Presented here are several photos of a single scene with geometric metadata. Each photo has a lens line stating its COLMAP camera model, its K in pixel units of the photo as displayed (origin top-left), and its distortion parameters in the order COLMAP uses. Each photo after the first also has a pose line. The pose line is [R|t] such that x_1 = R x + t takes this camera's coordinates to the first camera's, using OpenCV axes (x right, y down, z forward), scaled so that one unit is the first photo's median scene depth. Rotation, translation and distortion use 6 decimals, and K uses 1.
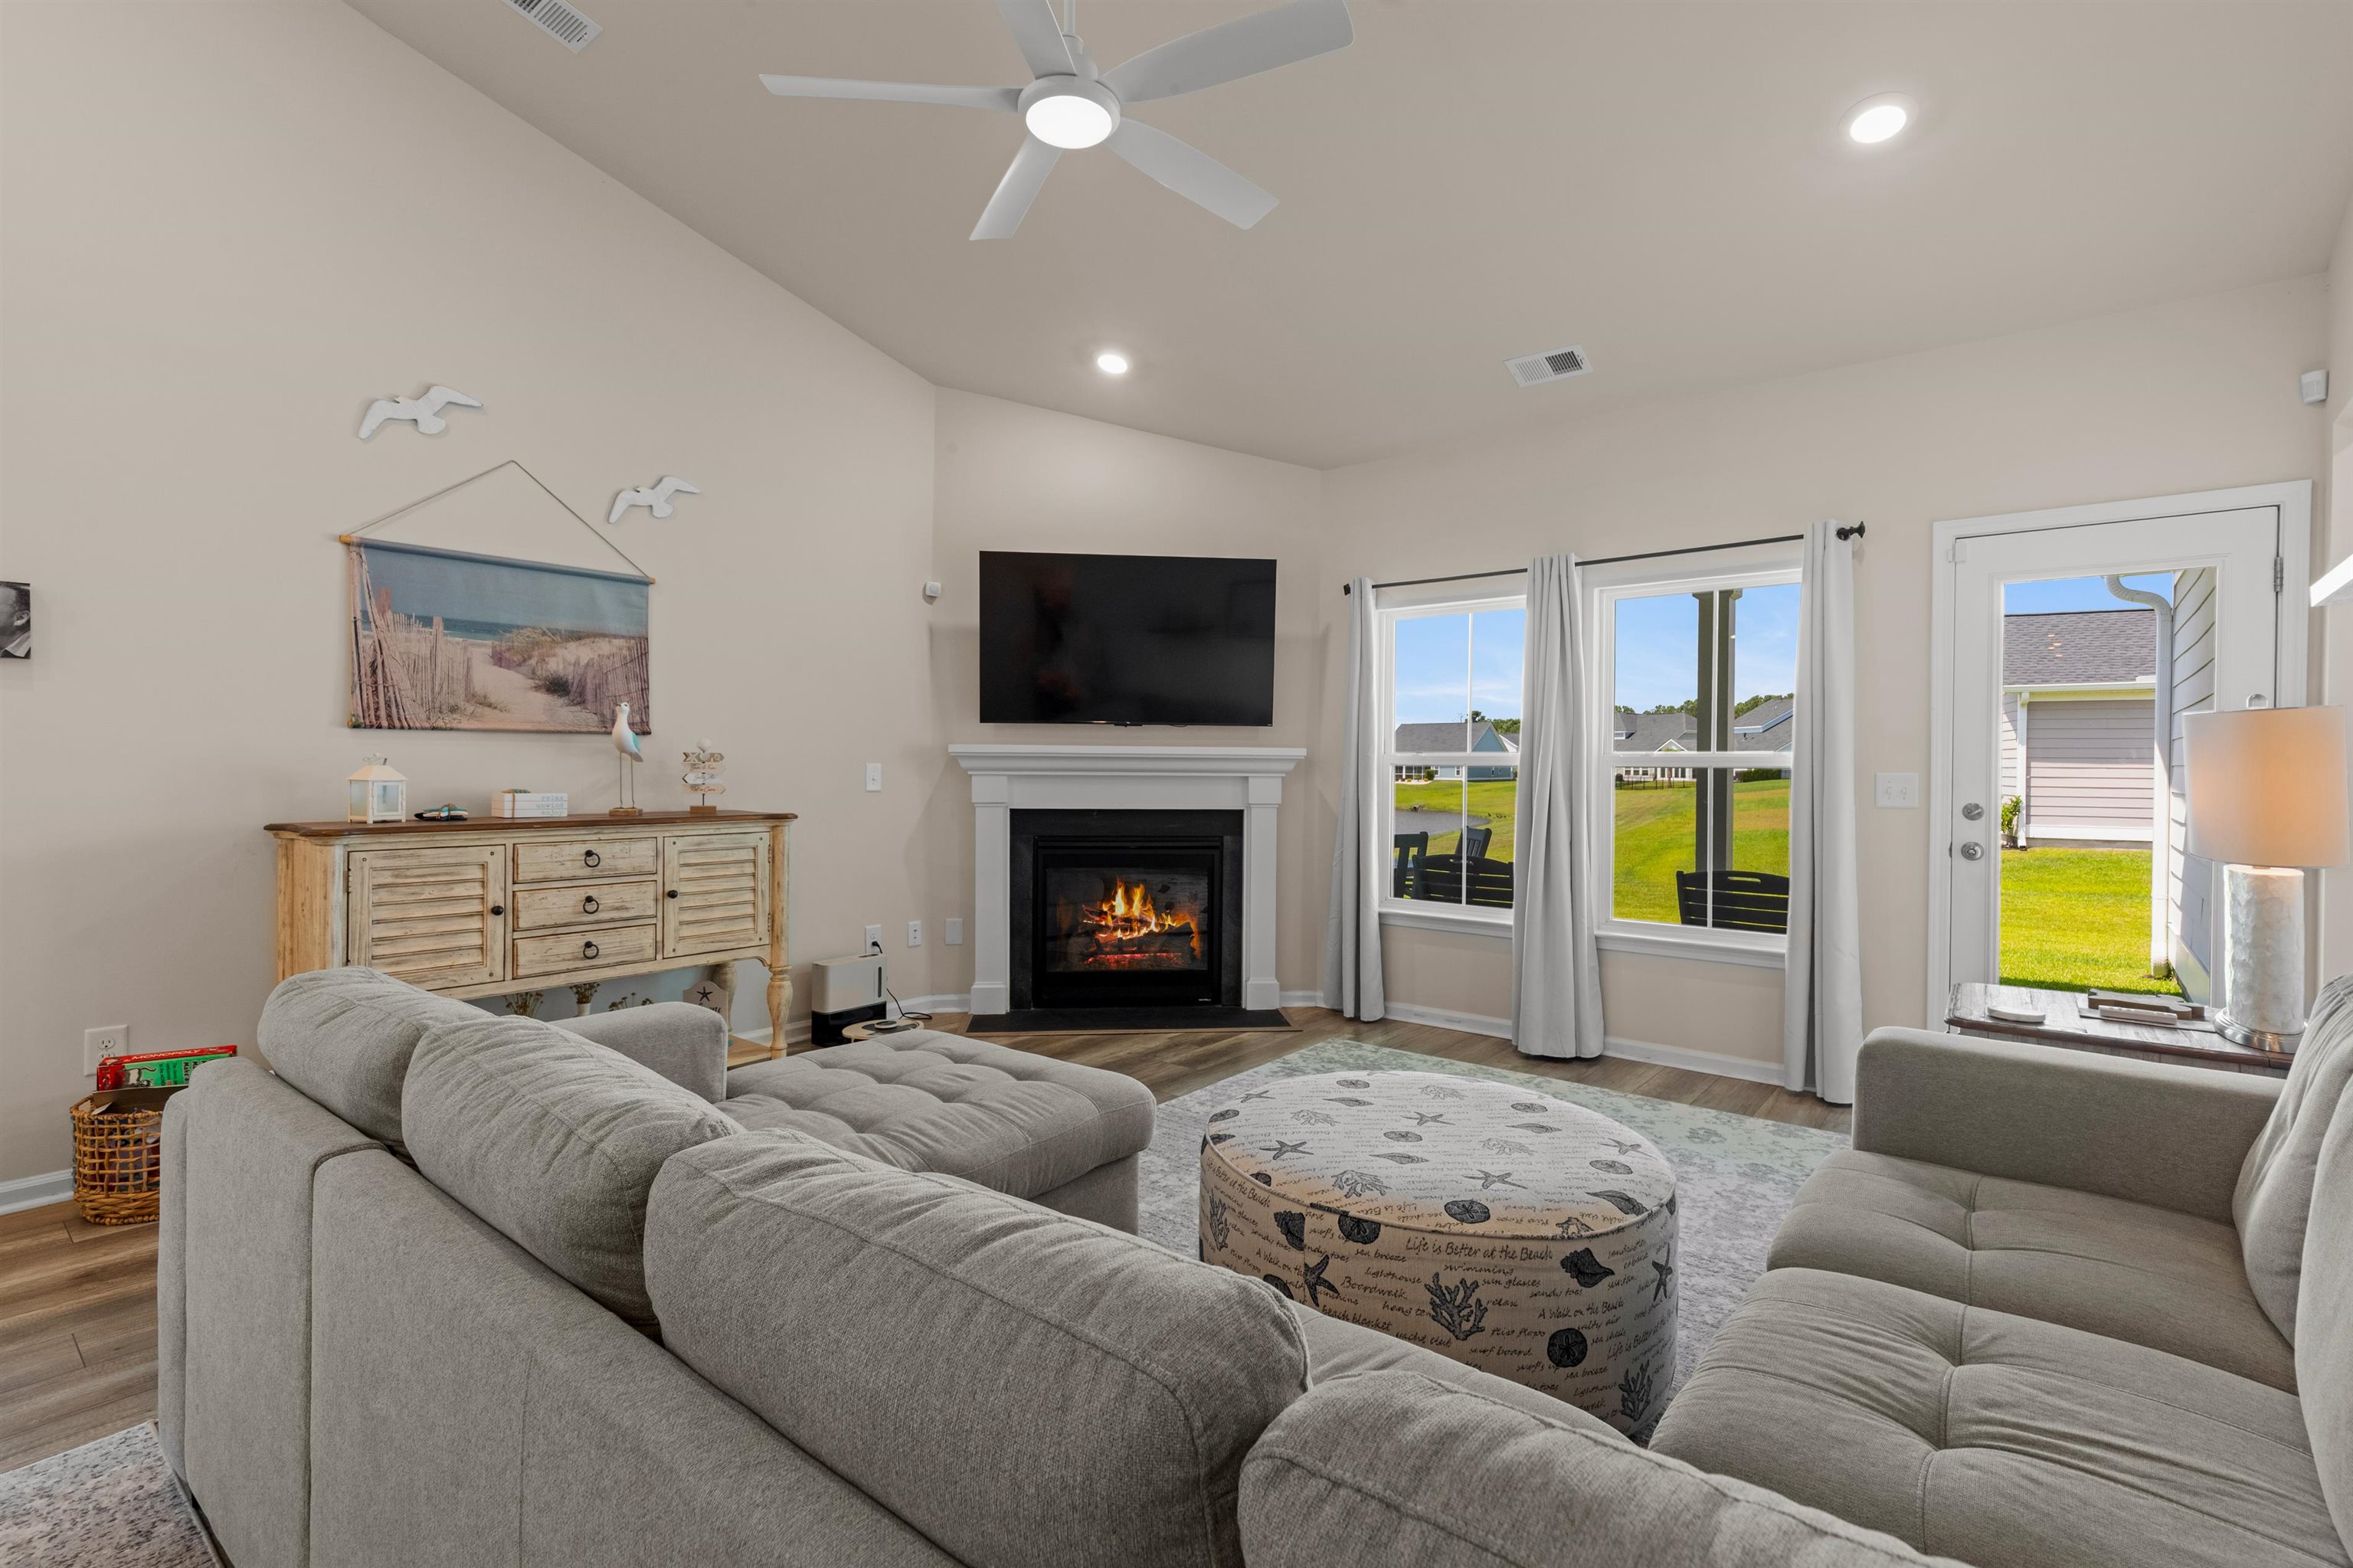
lens RADIAL K [[1078.1, 0, 1181.3], [0, 1078.1, 781.9], [0, 0, 1]] dist [0.008200, -0.001912]
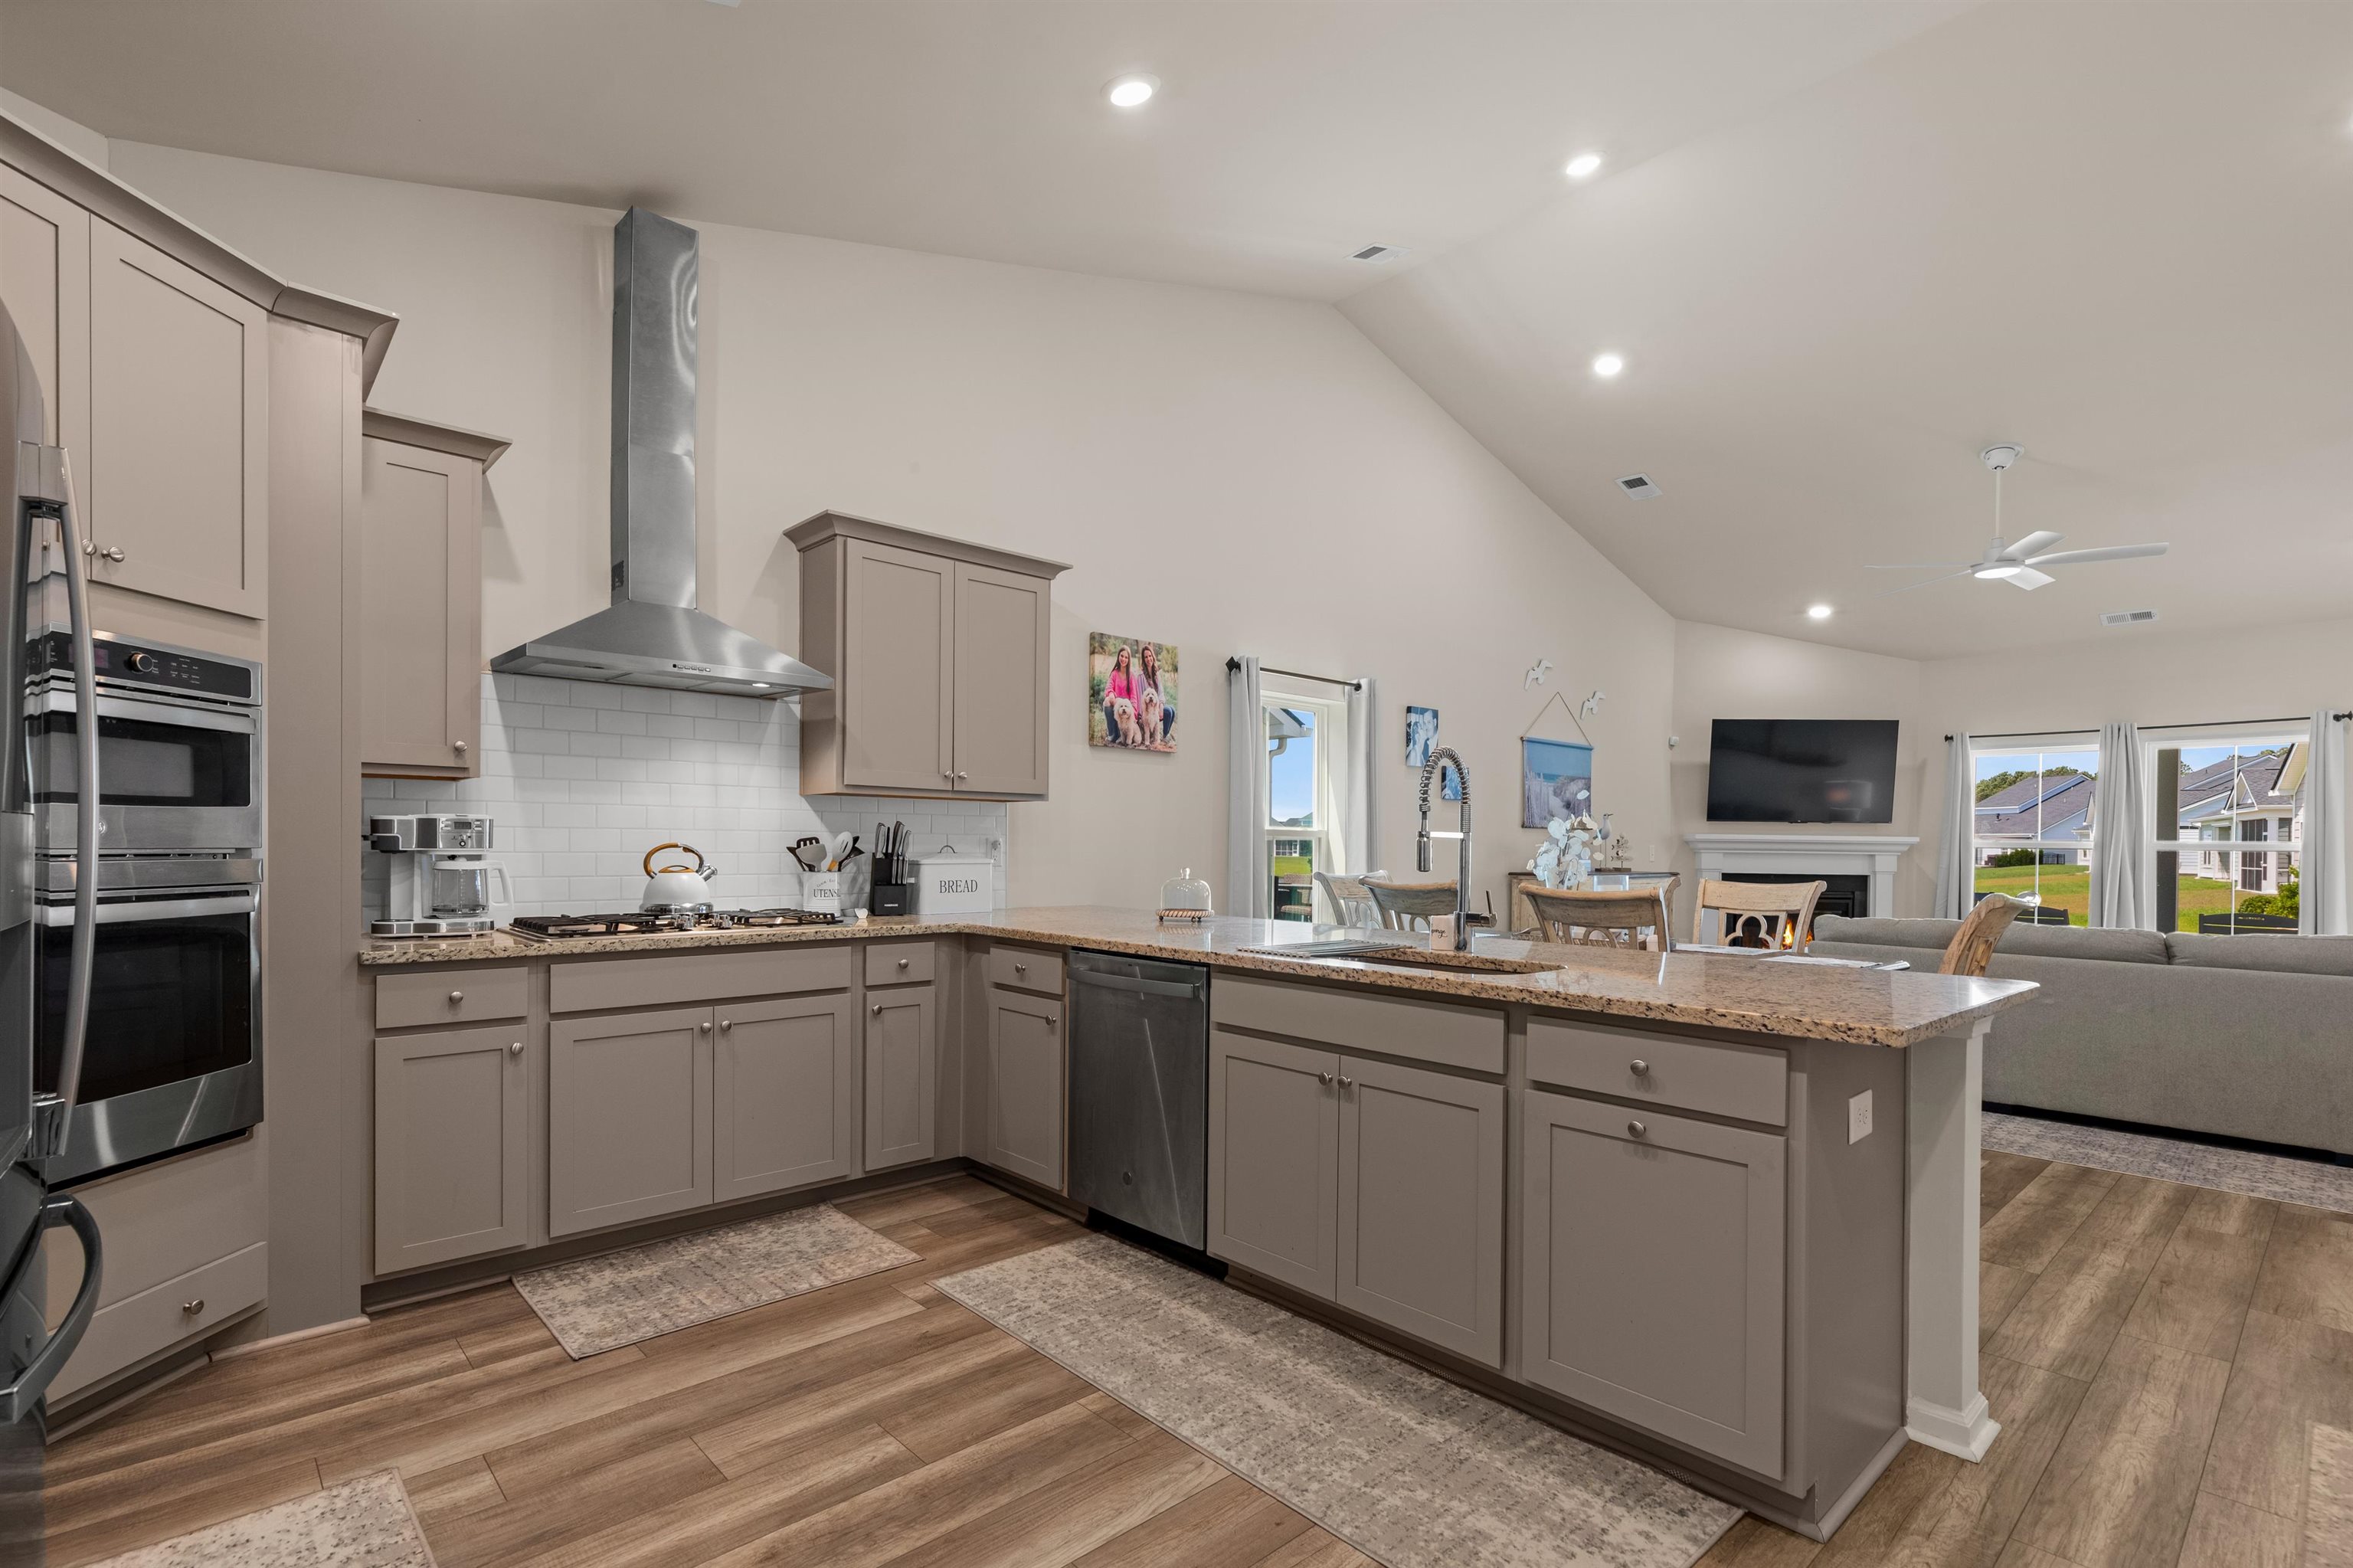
lens RADIAL K [[1078.1, 0, 1181.9], [0, 1078.1, 855.8], [0, 0, 1]] dist [0.008200, -0.001912]
pose [[0.987976, 0.006044, -0.154488, -0.739005], [-0.006923, 0.999963, -0.005151, 0.013310], [0.154451, 0.006158, 0.987981, -0.786088]]
